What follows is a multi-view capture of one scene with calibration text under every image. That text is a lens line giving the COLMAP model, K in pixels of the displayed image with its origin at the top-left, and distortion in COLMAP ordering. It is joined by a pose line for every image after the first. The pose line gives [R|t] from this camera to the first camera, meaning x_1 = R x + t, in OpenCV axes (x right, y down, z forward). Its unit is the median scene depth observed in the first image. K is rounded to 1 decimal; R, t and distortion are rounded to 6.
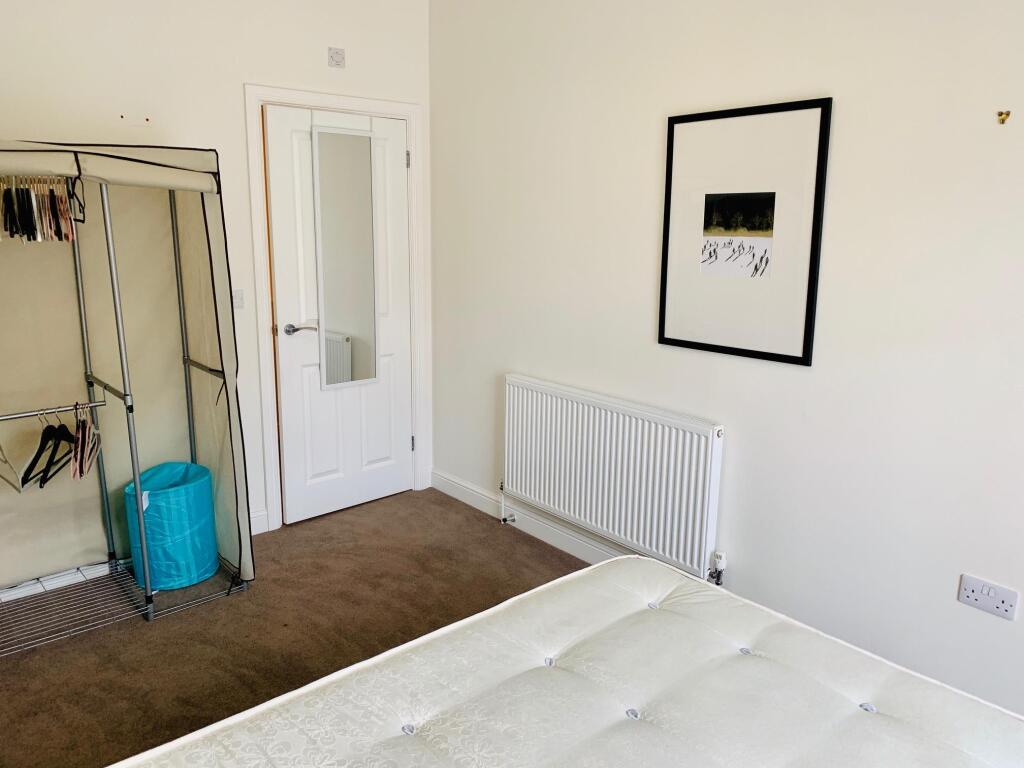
lens RADIAL K [[782.7, 0, 512.0], [0, 782.7, 384.0], [0, 0, 1]] dist [0.030721, -0.008565]
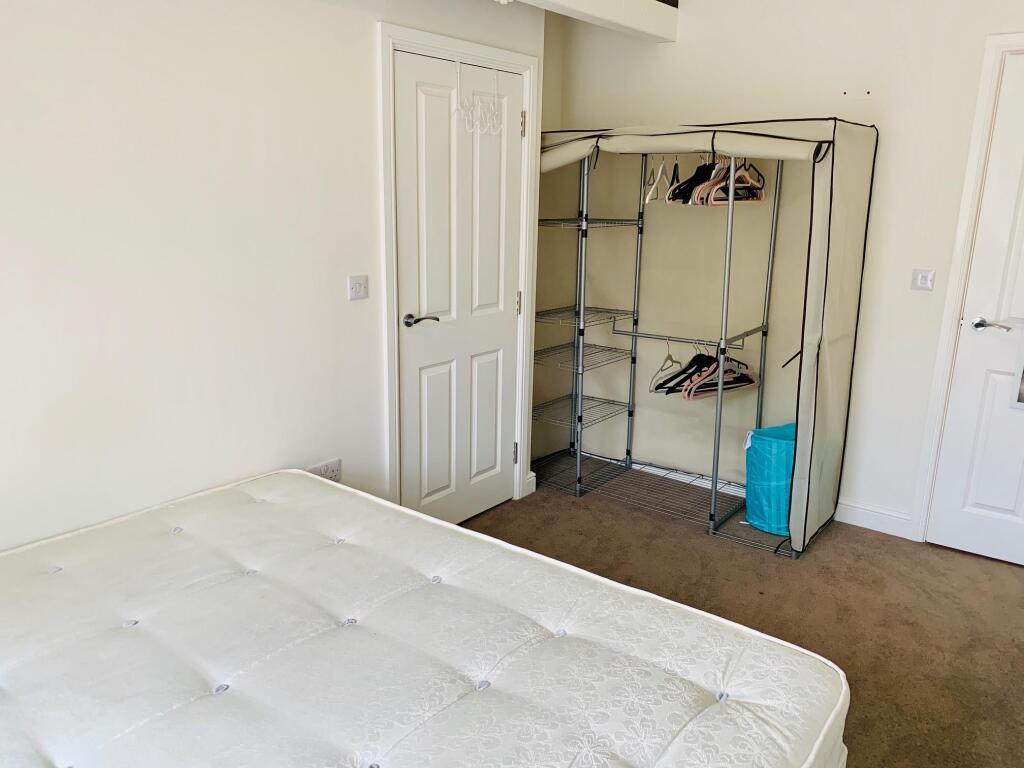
lens RADIAL K [[782.7, 0, 512.0], [0, 782.7, 384.0], [0, 0, 1]] dist [0.030721, -0.008565]
pose [[0.224801, 0.241066, -0.944114, 0.557662], [-0.230405, 0.954588, 0.188879, -0.069707], [0.946773, 0.175068, 0.270135, 0.398772]]
